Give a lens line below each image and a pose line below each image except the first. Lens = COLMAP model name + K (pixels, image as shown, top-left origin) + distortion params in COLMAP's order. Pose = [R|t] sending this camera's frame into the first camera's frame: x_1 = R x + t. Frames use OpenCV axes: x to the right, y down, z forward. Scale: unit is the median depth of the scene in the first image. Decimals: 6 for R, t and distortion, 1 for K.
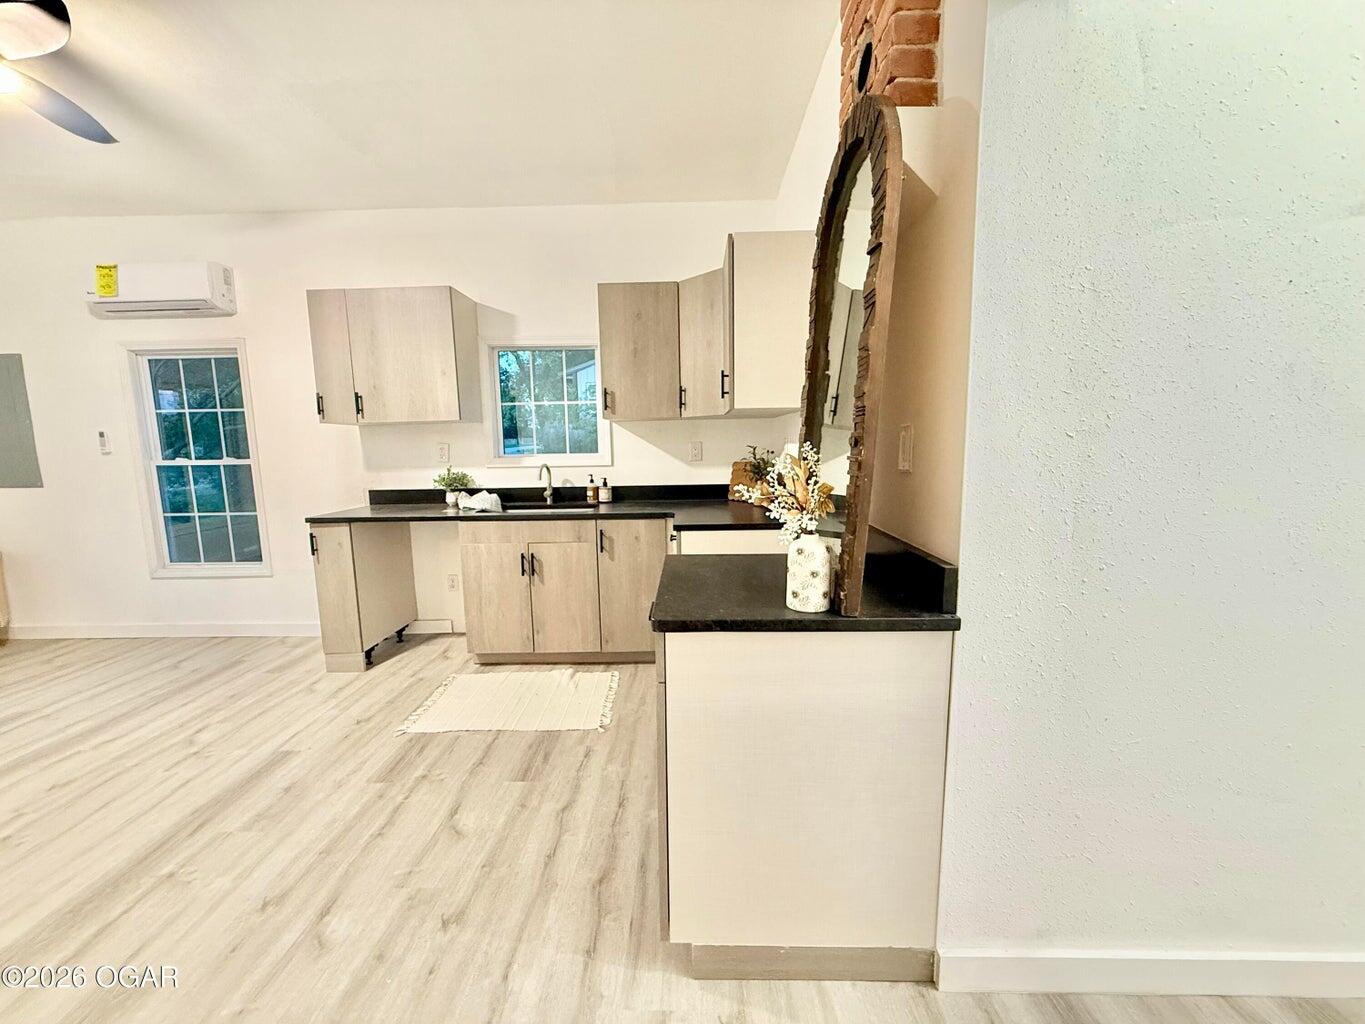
lens RADIAL K [[542.5, 0, 679.5], [0, 542.5, 510.6], [0, 0, 1]] dist [-0.000355, 0.000172]
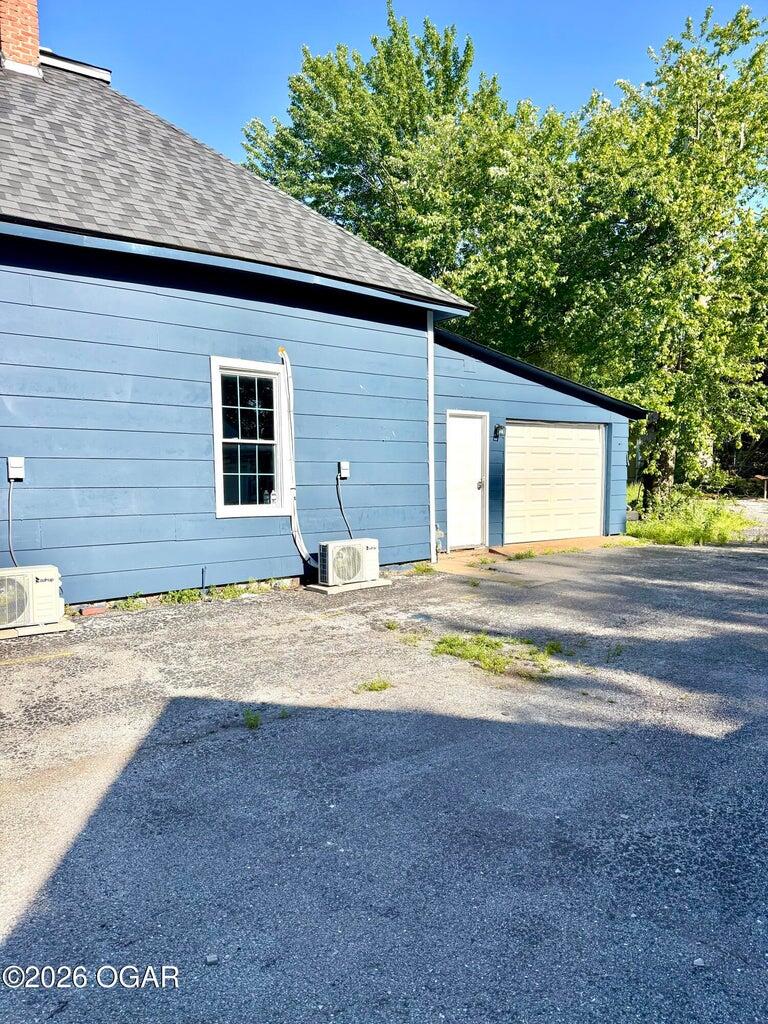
lens RADIAL K [[739.8, 0, 379.9], [0, 739.8, 510.8], [0, 0, 1]] dist [0.143078, -0.195139]
pose [[0.775466, -0.019874, 0.631076, -2.383429], [0.073993, 0.995478, -0.059572, 0.332696], [-0.627038, 0.092891, 0.773430, -1.108860]]
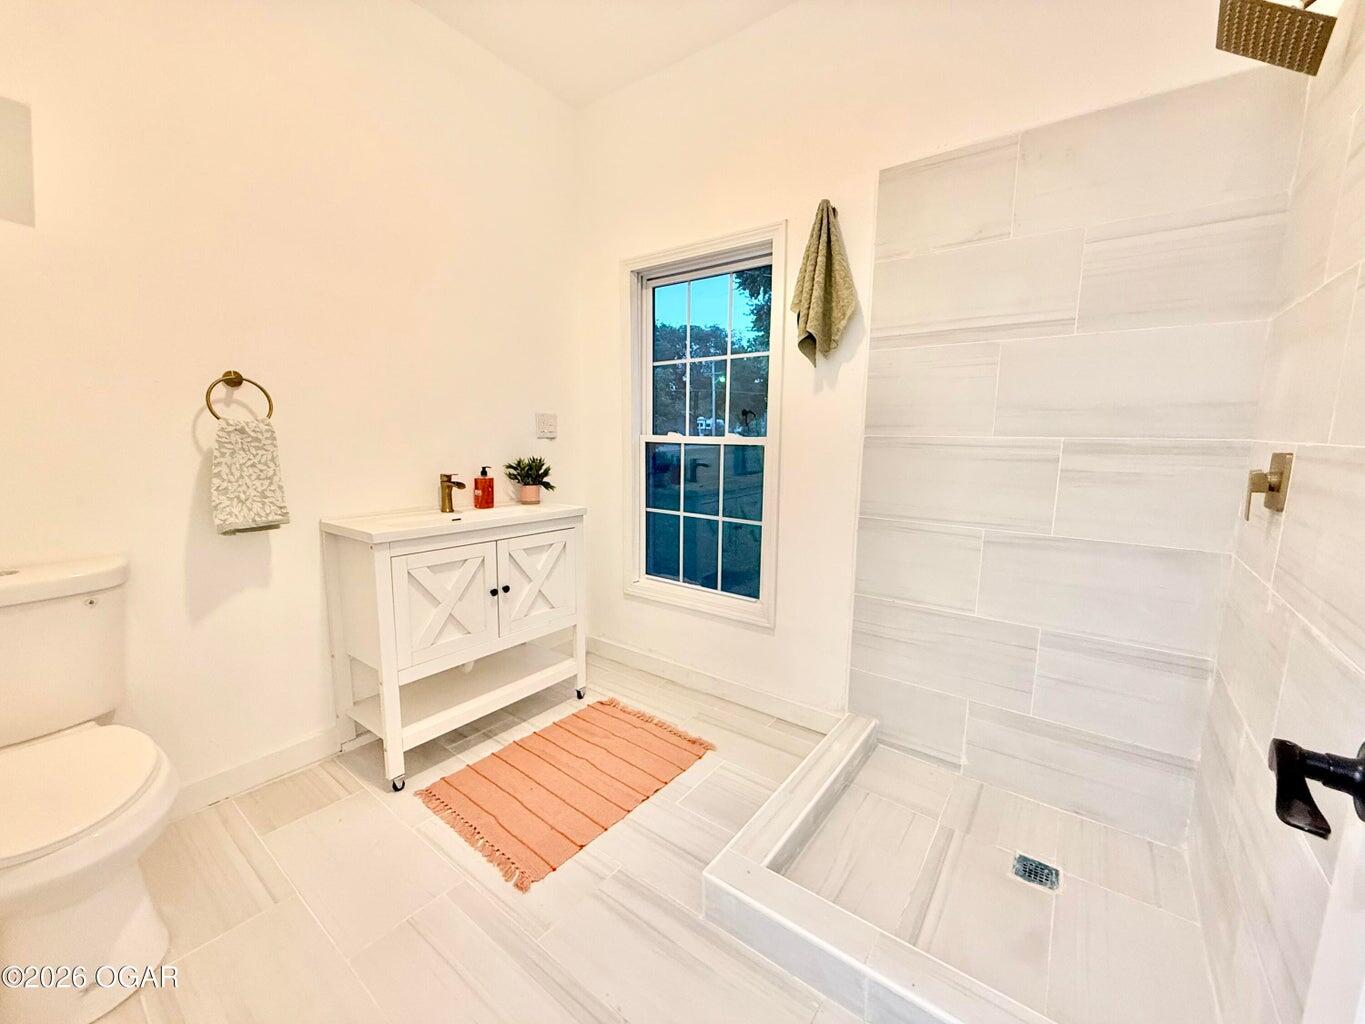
lens RADIAL K [[542.5, 0, 679.5], [0, 542.5, 510.6], [0, 0, 1]] dist [-0.000355, 0.000172]
pose [[0.811413, 0.106566, -0.574676, -0.607689], [-0.098648, 0.994102, 0.045057, -0.035121], [0.576088, 0.020131, 0.817140, 0.528420]]
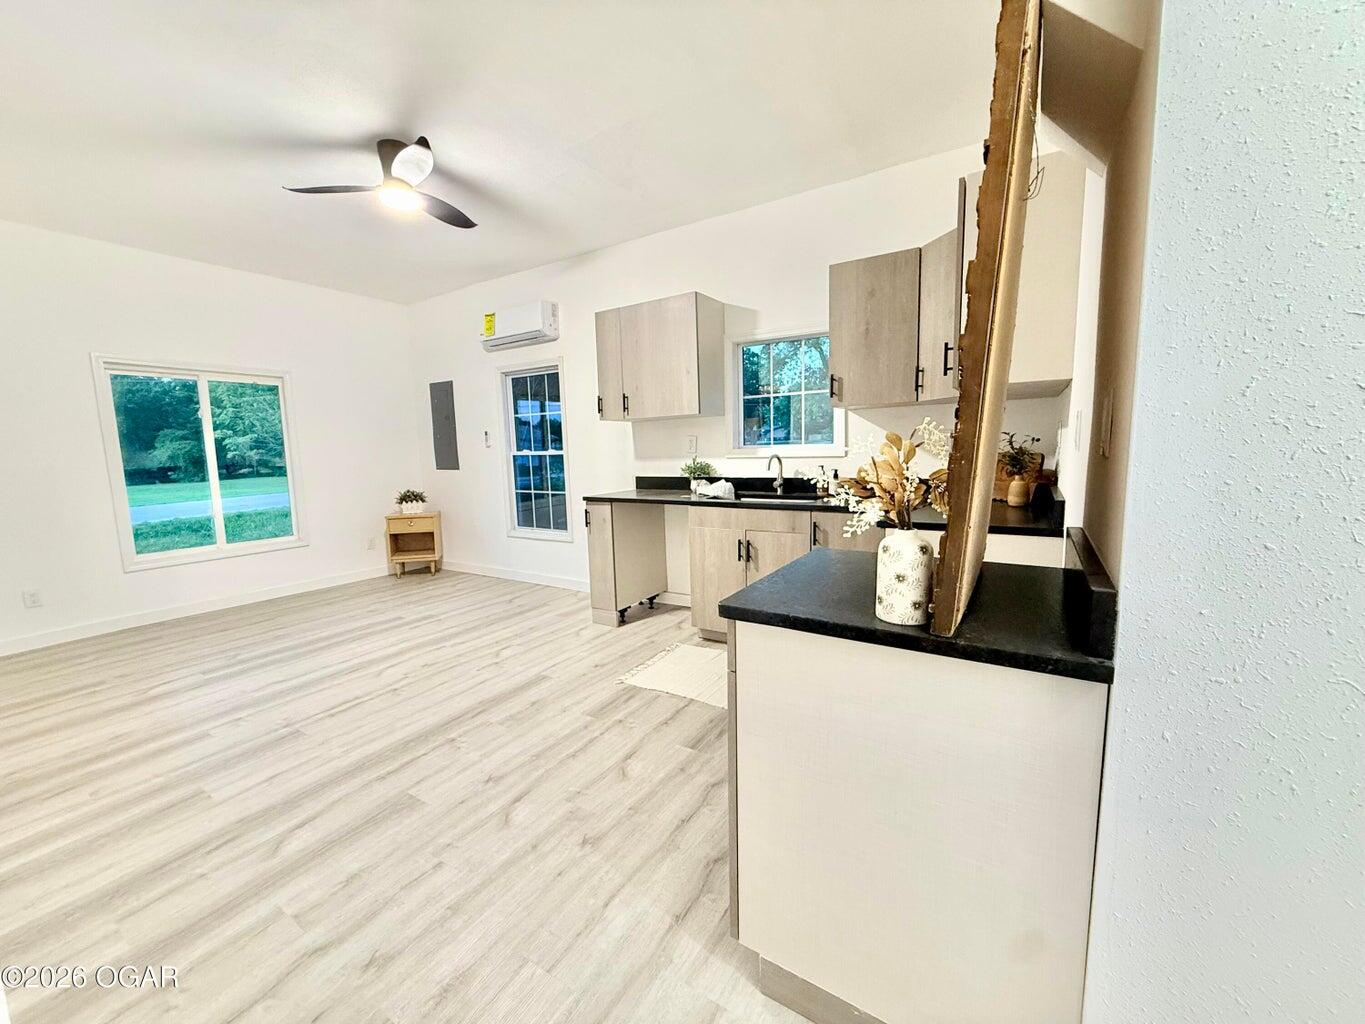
lens RADIAL K [[542.5, 0, 679.5], [0, 542.5, 510.6], [0, 0, 1]] dist [-0.000355, 0.000172]
pose [[0.853706, 0.056141, -0.517721, 0.145899], [-0.051768, 0.998397, 0.022902, 0.005400], [0.518176, 0.007250, 0.855243, 0.047908]]
